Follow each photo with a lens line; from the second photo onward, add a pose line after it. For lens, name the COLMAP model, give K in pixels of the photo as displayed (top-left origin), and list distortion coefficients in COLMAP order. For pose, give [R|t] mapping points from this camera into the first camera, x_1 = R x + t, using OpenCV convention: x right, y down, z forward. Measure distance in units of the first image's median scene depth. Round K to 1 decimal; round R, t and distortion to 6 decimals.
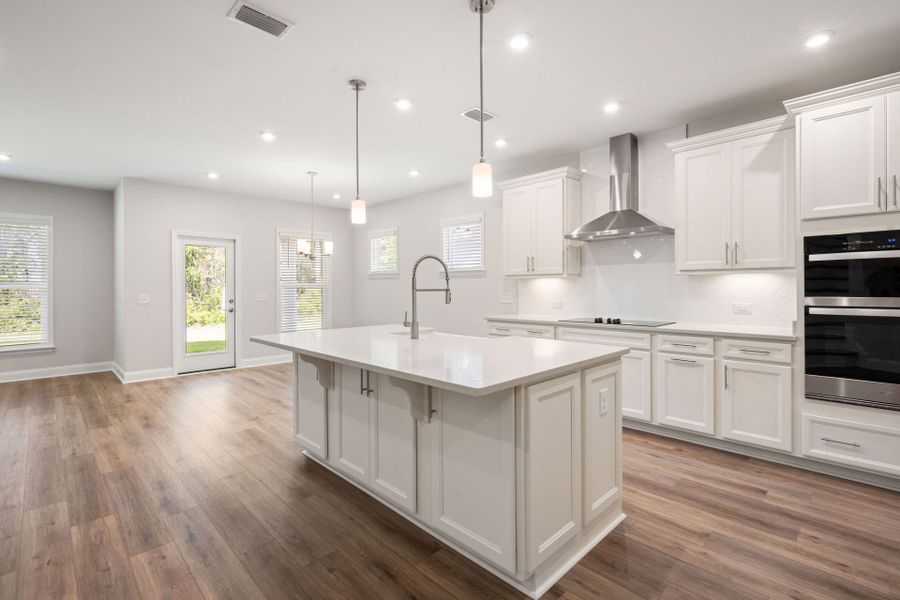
lens RADIAL K [[415.0, 0, 451.8], [0, 415.0, 286.5], [0, 0, 1]] dist [0.000124, 0.000992]
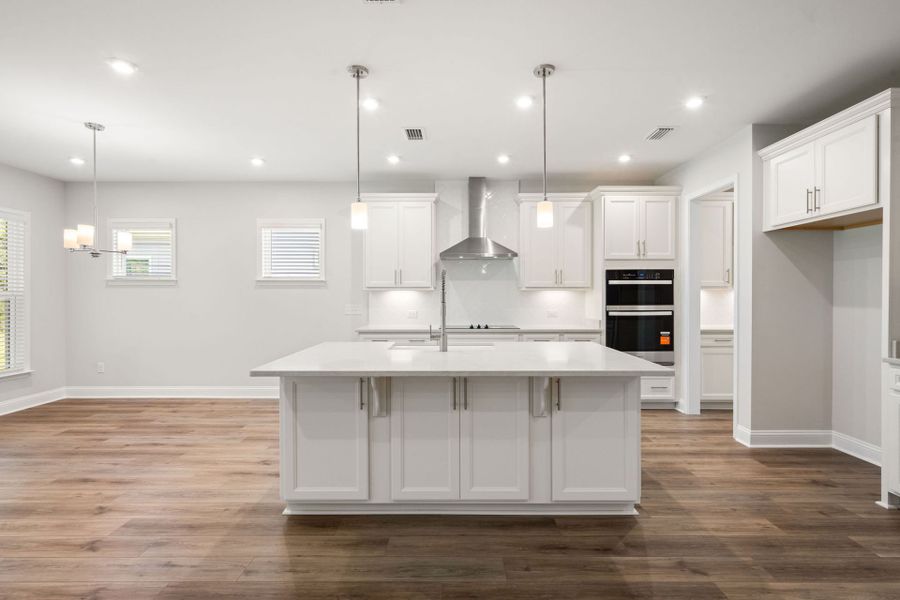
lens RADIAL K [[415.0, 0, 449.3], [0, 415.0, 296.3], [0, 0, 1]] dist [0.000124, 0.000992]
pose [[0.707045, 0.002504, 0.707165, -0.683617], [-0.003993, 0.999992, 0.000452, -0.008679], [-0.707158, -0.003143, 0.707049, 0.225939]]
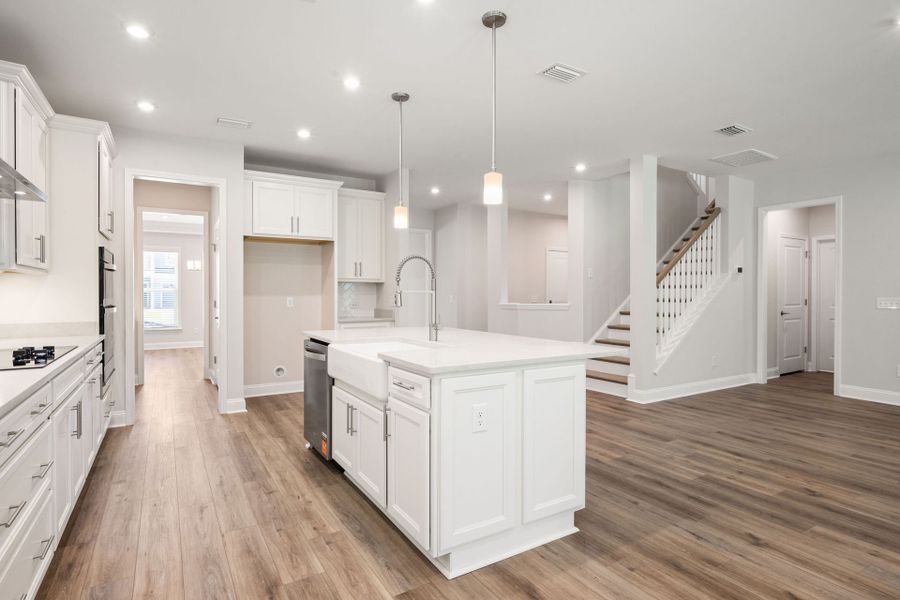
lens RADIAL K [[469.9, 0, 455.6], [0, 469.9, 295.3], [0, 0, 1]] dist [-0.000351, -0.000746]
pose [[-0.975635, 0.003867, 0.219366, -0.330566], [0.004158, 0.999991, 0.000868, 0.015315], [-0.219361, 0.001759, -0.975642, 1.772009]]
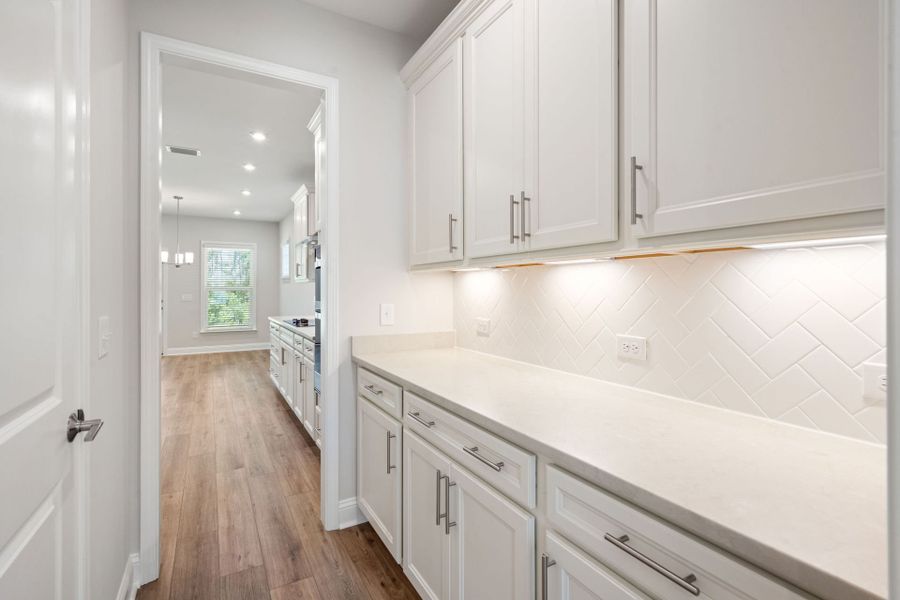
lens RADIAL K [[415.0, 0, 454.3], [0, 415.0, 288.7], [0, 0, 1]] dist [0.000124, 0.000992]
pose [[0.970606, 0.003643, -0.240647, 1.272596], [-0.003980, 0.999992, -0.000915, -0.007286], [0.240642, 0.001846, 0.970612, 0.011850]]
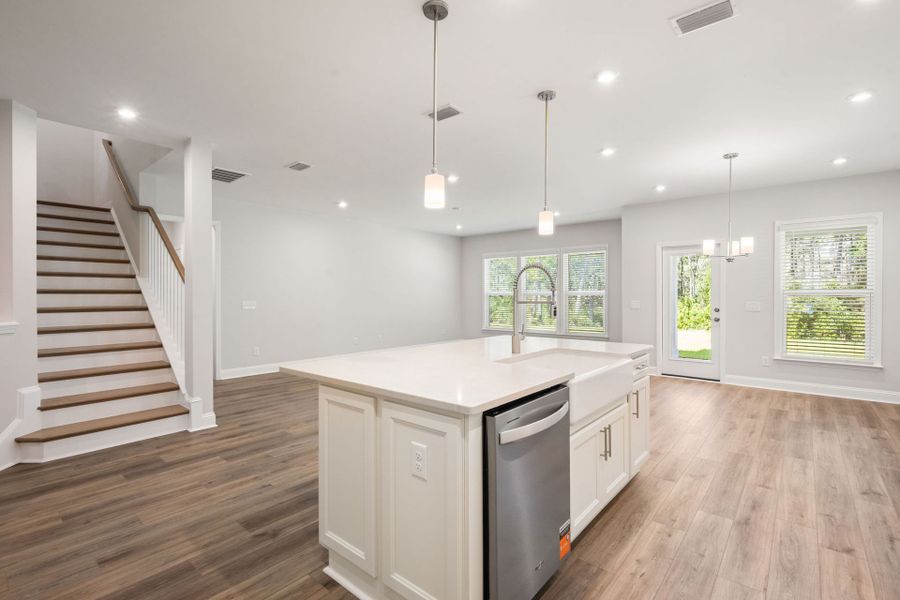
lens RADIAL K [[415.0, 0, 451.8], [0, 415.0, 296.1], [0, 0, 1]] dist [0.000124, 0.000992]
pose [[0.089997, 0.008122, -0.995909, 0.716755], [0.002822, 0.999961, 0.008410, -0.010199], [0.995938, -0.003568, 0.089971, 0.651939]]
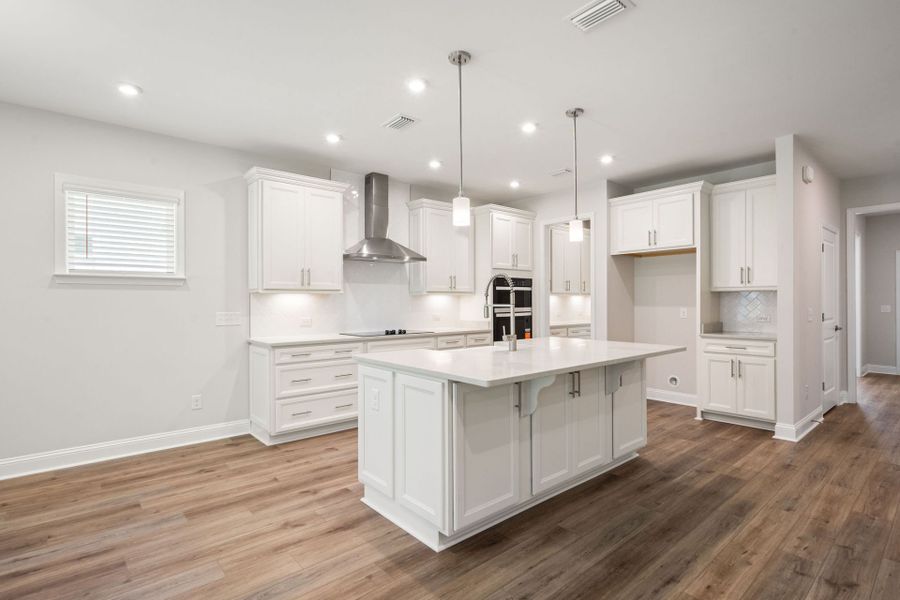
lens RADIAL K [[443.1, 0, 450.7], [0, 443.1, 300.4], [0, 0, 1]] dist [0.000314, 0.000198]
pose [[0.067605, 0.008416, 0.997677, -1.058229], [0.002438, 0.999960, -0.008600, 0.004902], [-0.997709, 0.003014, 0.067582, 0.919589]]
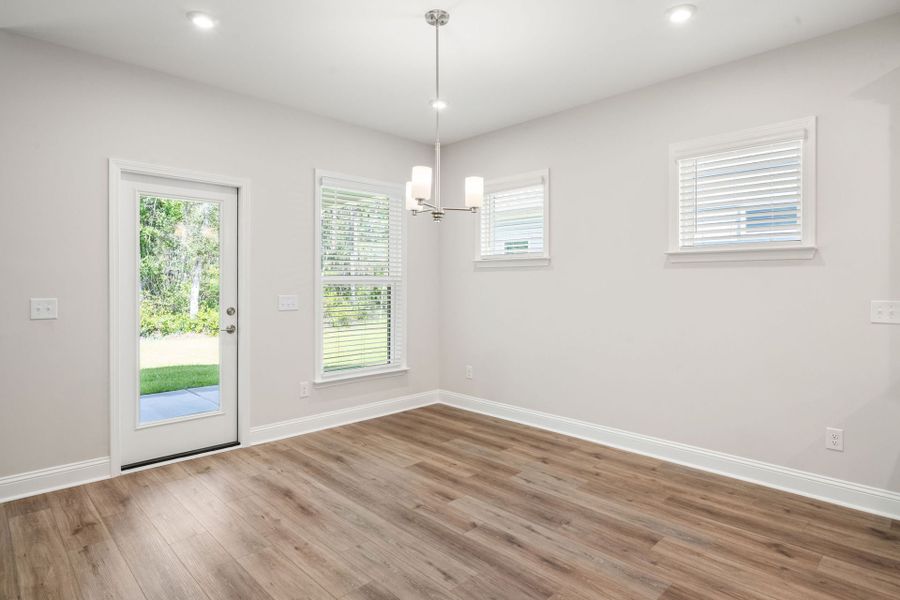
lens RADIAL K [[489.2, 0, 462.1], [0, 489.2, 283.1], [0, 0, 1]] dist [-0.000532, 0.000623]
pose [[0.999949, 0.005552, 0.008415, -0.530533], [-0.005538, 0.999983, -0.001616, 0.003115], [-0.008424, 0.001570, 0.999963, 0.840625]]
